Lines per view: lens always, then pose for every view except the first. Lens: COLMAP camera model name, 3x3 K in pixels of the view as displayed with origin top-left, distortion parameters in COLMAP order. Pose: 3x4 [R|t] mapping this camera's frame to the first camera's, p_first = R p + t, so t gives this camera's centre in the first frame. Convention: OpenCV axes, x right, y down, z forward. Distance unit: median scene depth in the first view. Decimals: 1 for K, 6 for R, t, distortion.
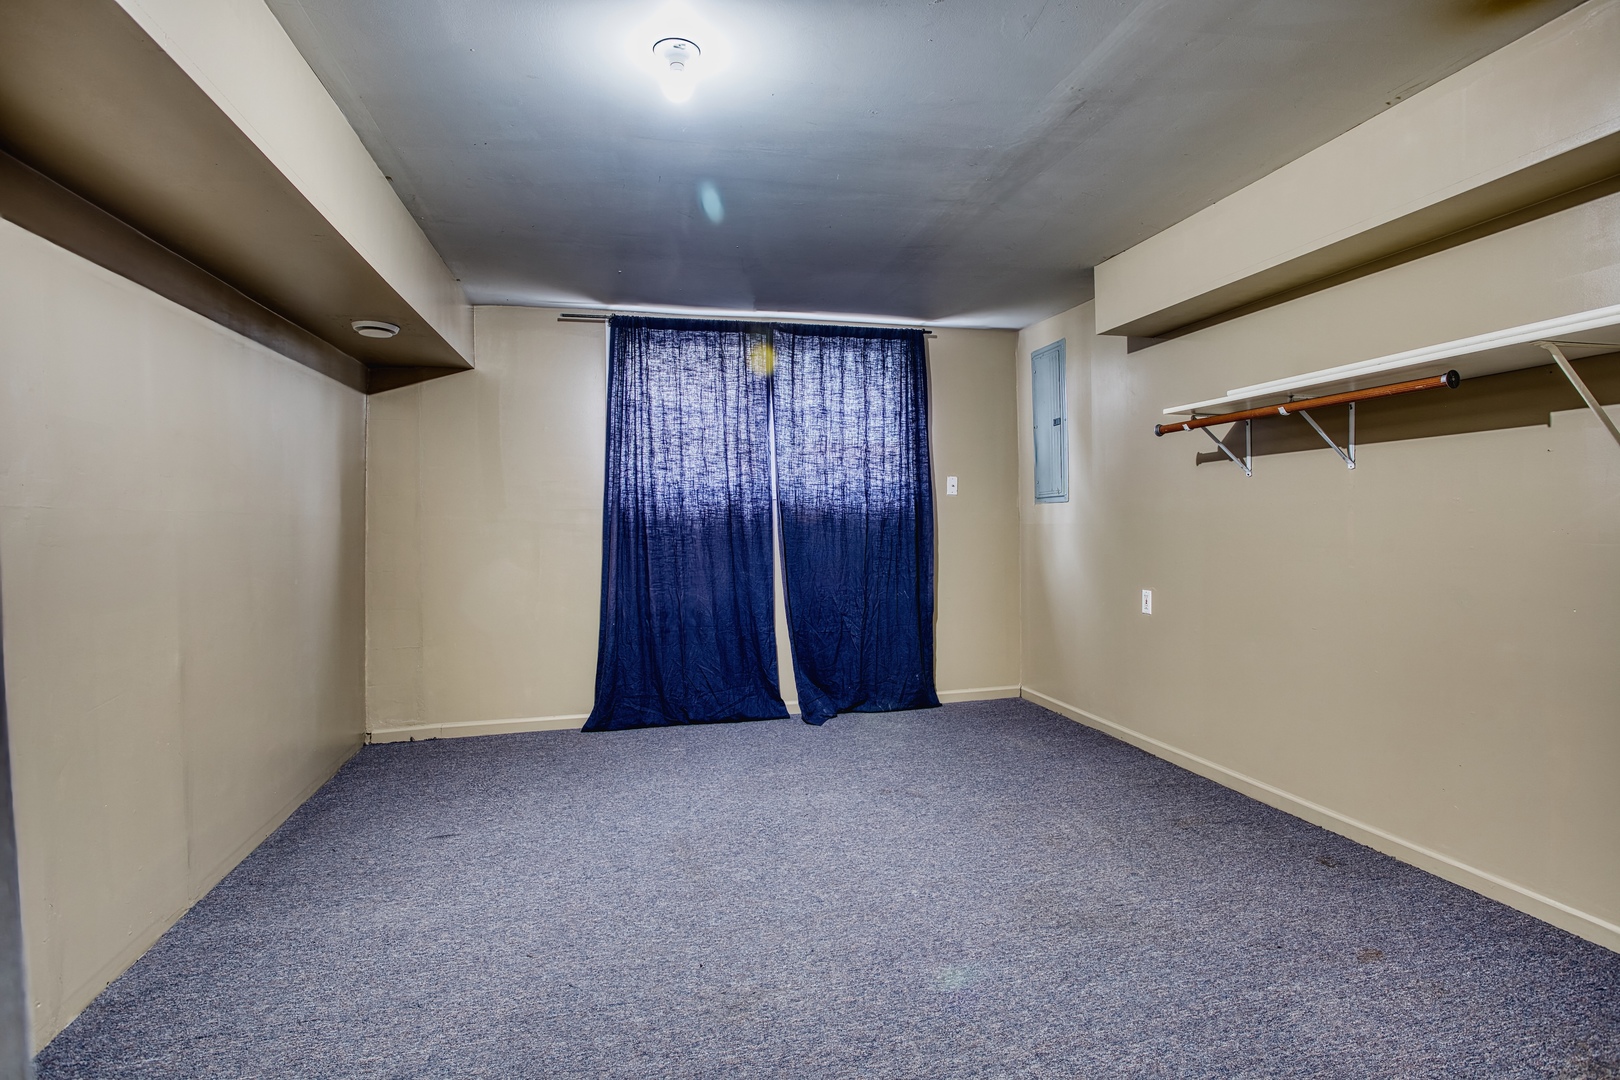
lens RADIAL K [[791.0, 0, 816.7], [0, 791.0, 533.8], [0, 0, 1]] dist [-0.073895, 0.032853]
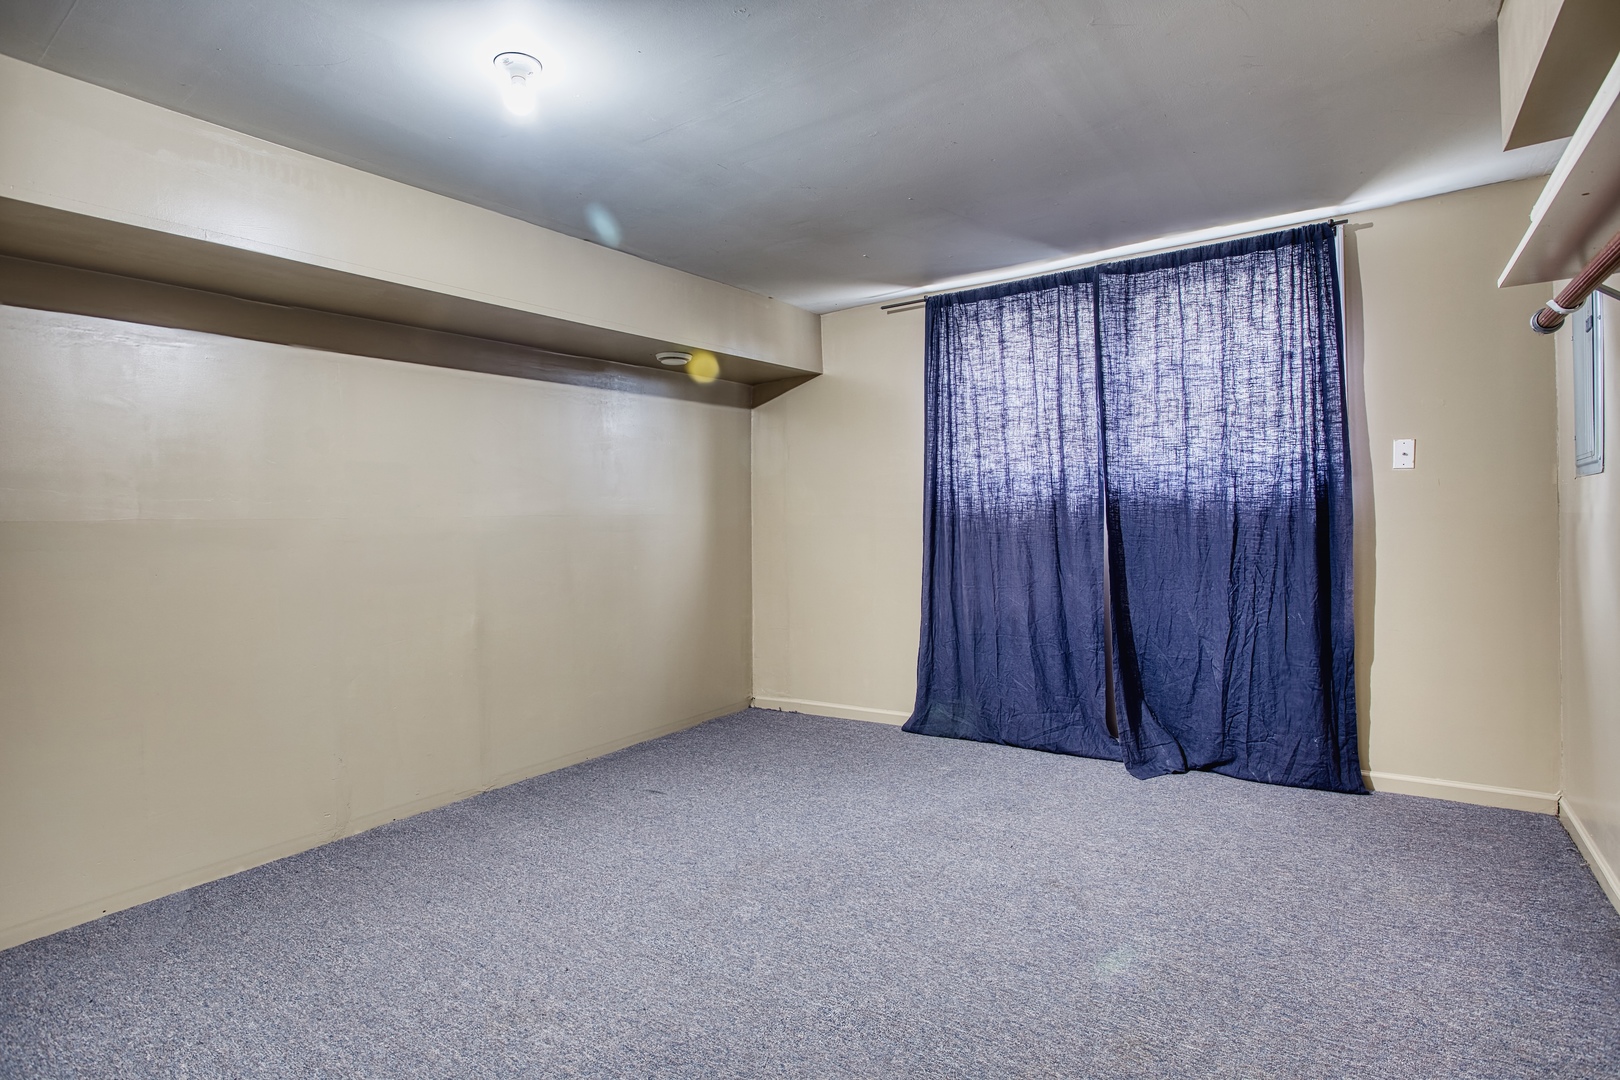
lens RADIAL K [[791.0, 0, 816.7], [0, 791.0, 533.8], [0, 0, 1]] dist [-0.073895, 0.032853]
pose [[0.659698, 0.008676, -0.751481, 0.353405], [0.003377, 0.999889, 0.014509, -0.007895], [0.751524, -0.012109, 0.659595, 0.260192]]
